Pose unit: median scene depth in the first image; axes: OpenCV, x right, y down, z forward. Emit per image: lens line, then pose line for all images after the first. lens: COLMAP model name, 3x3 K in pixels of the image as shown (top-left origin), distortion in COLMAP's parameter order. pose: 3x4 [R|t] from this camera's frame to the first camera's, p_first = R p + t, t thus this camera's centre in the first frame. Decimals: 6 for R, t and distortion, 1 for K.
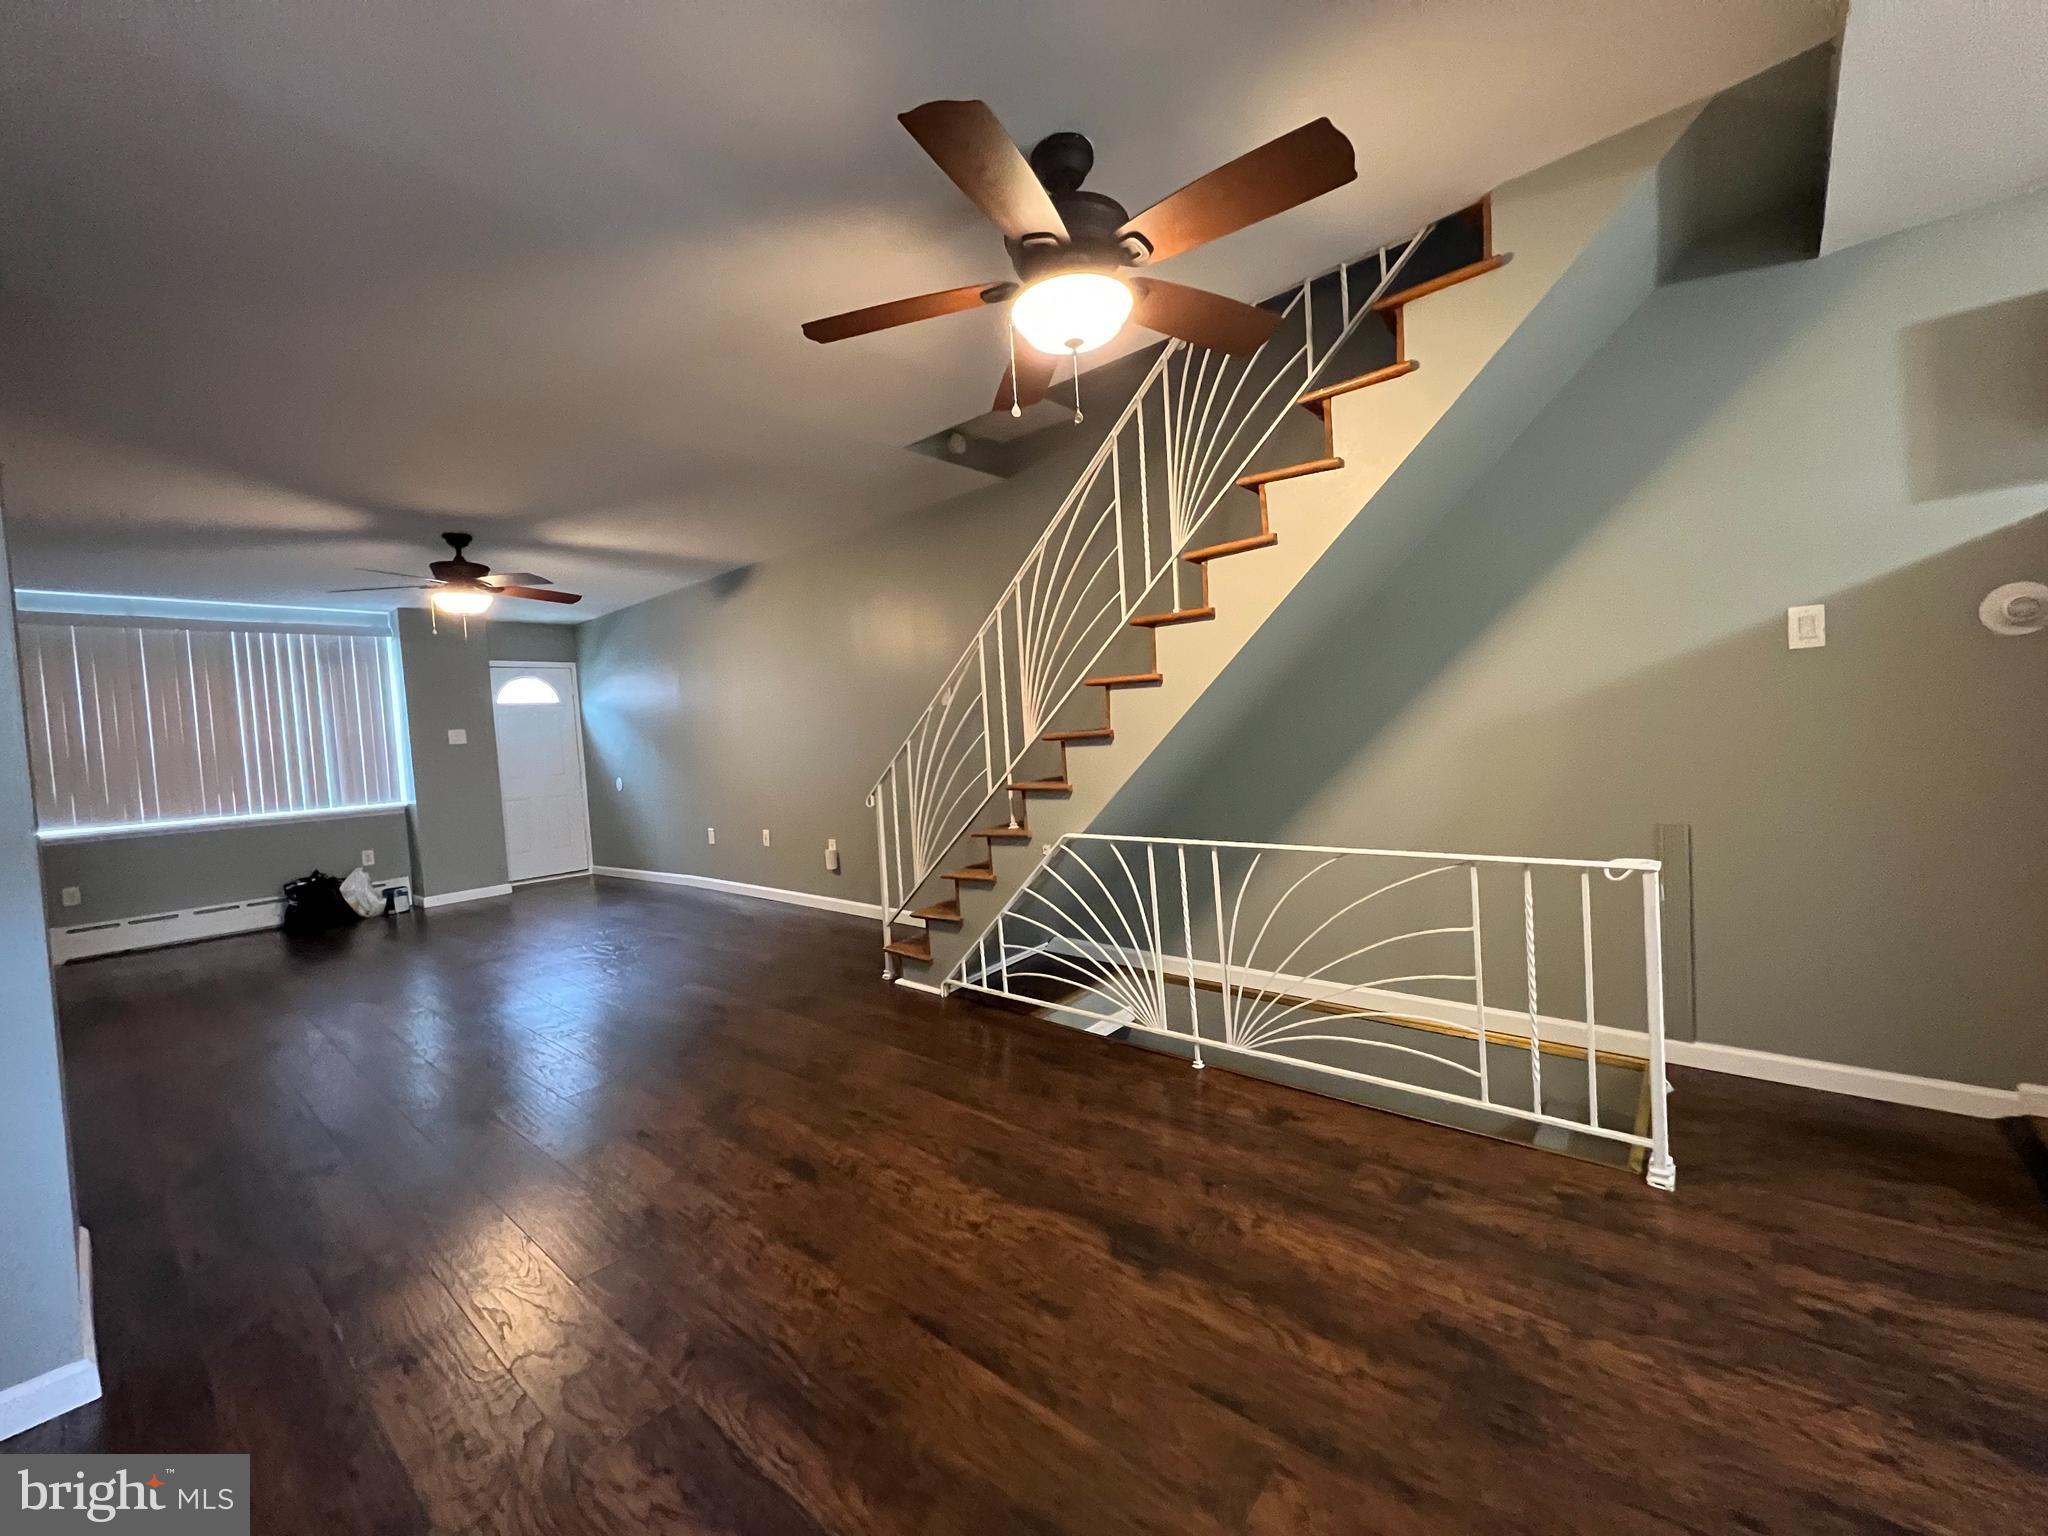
lens RADIAL K [[813.6, 0, 1024.0], [0, 813.6, 768.0], [0, 0, 1]] dist [0.002202, 0.000065]
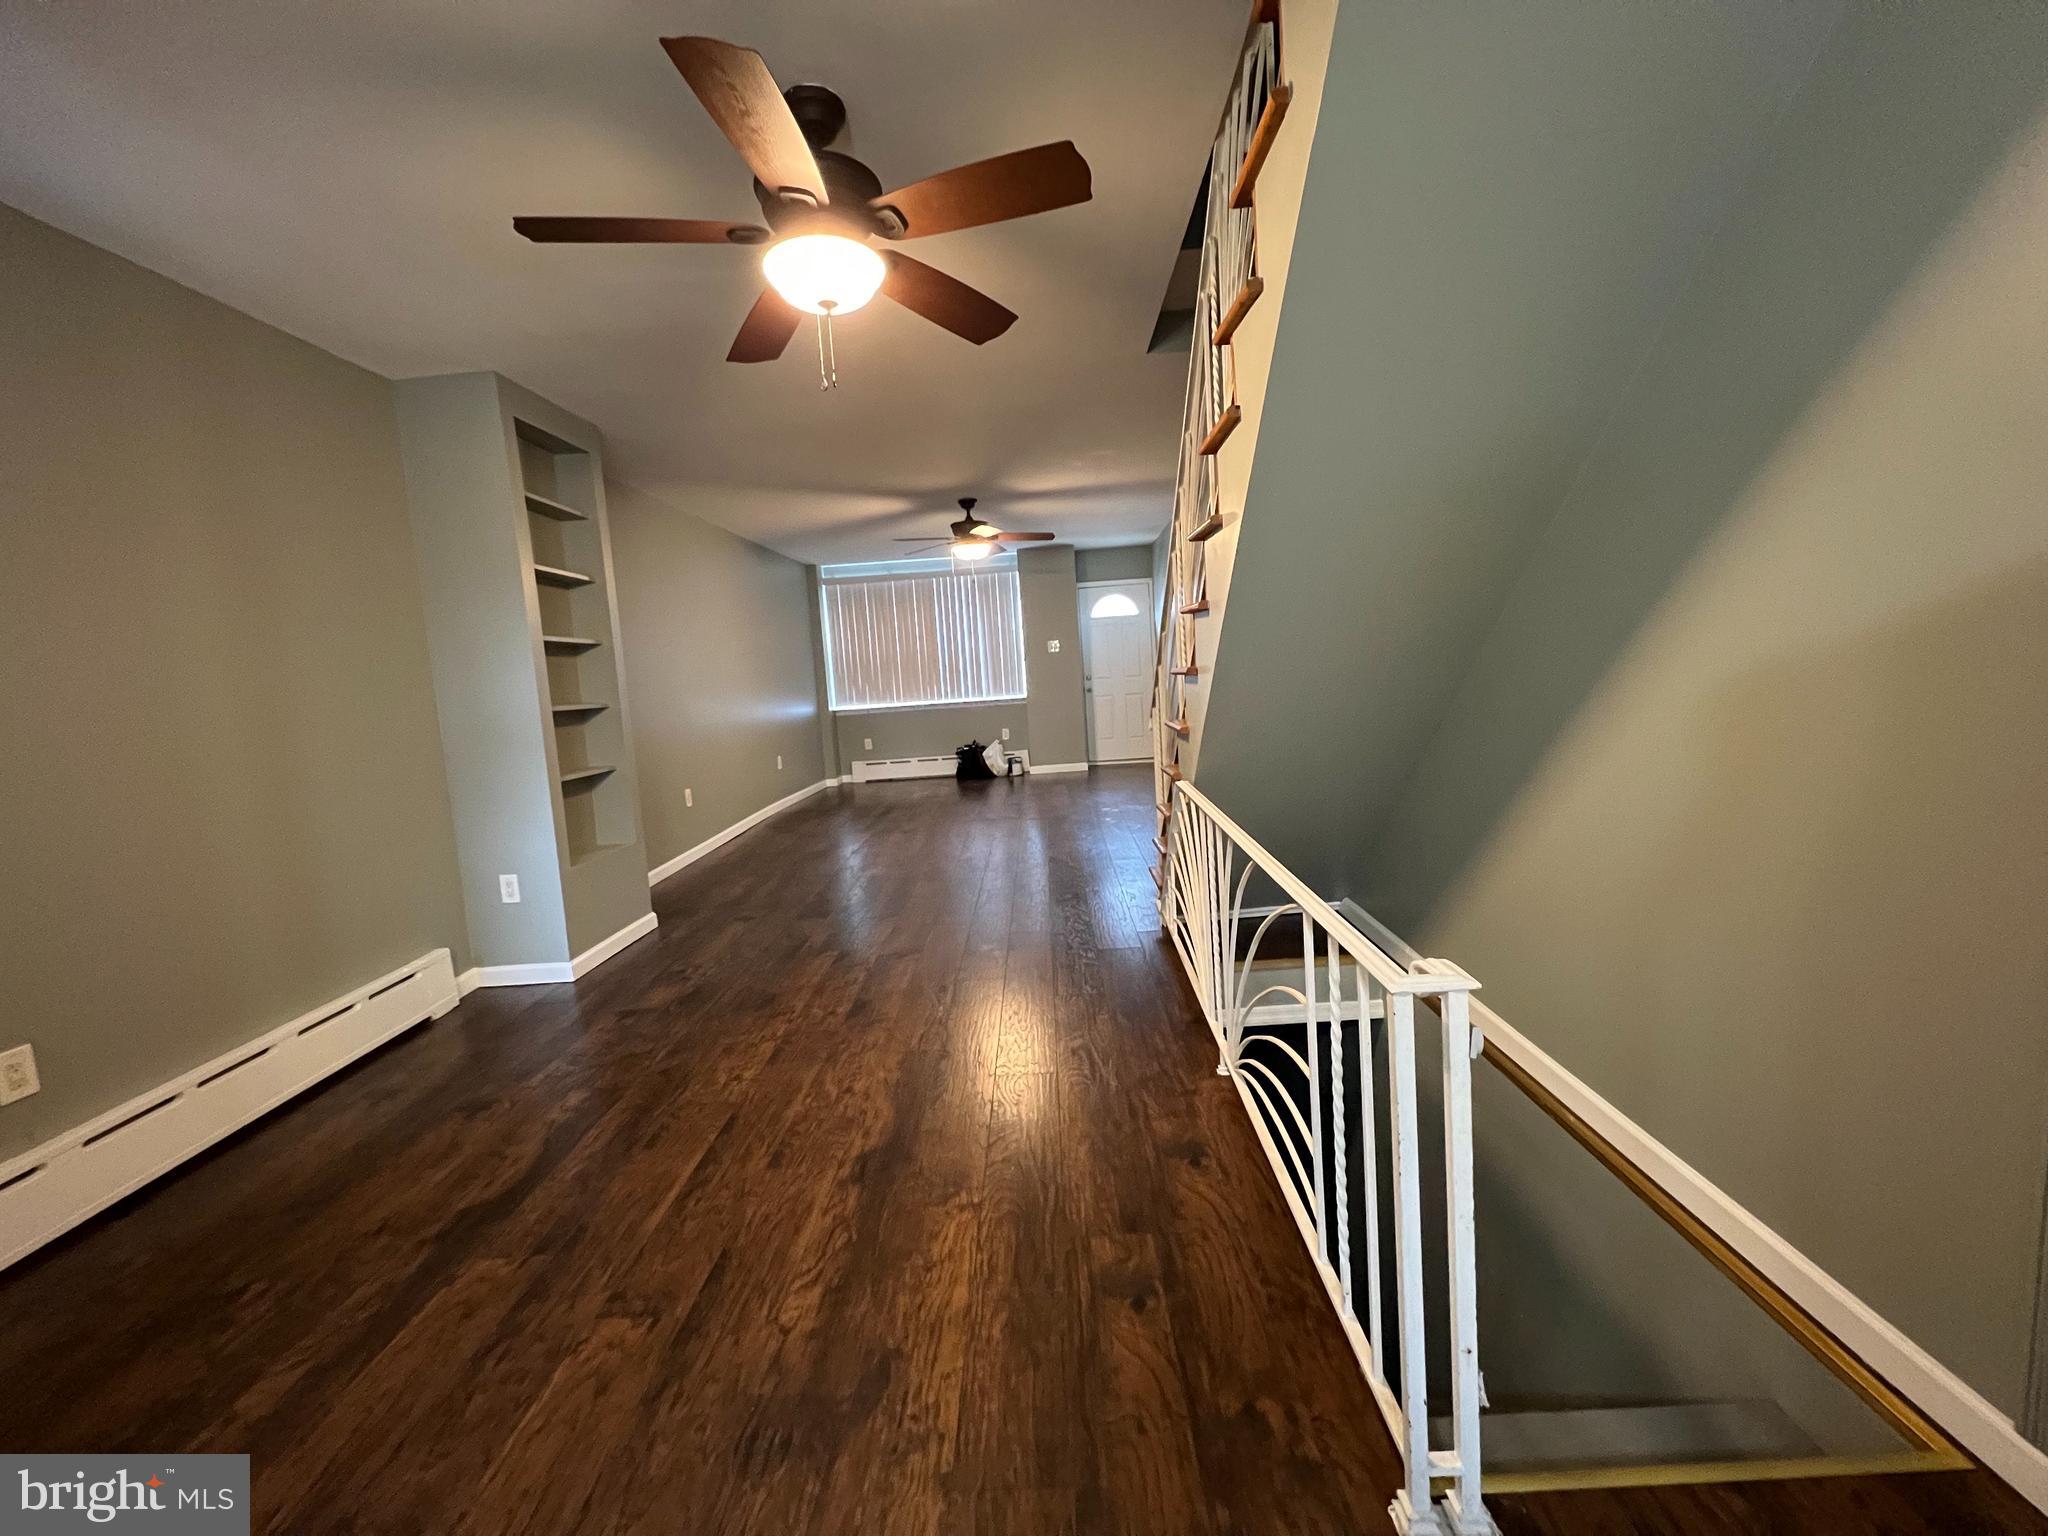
lens RADIAL K [[812.6, 0, 1024.0], [0, 812.6, 768.0], [0, 0, 1]] dist [-0.001458, -0.000021]
pose [[0.630459, 0.110400, -0.768331, 0.783650], [-0.004540, 0.990341, 0.138575, -0.068462], [0.776209, -0.083878, 0.624871, 0.383895]]
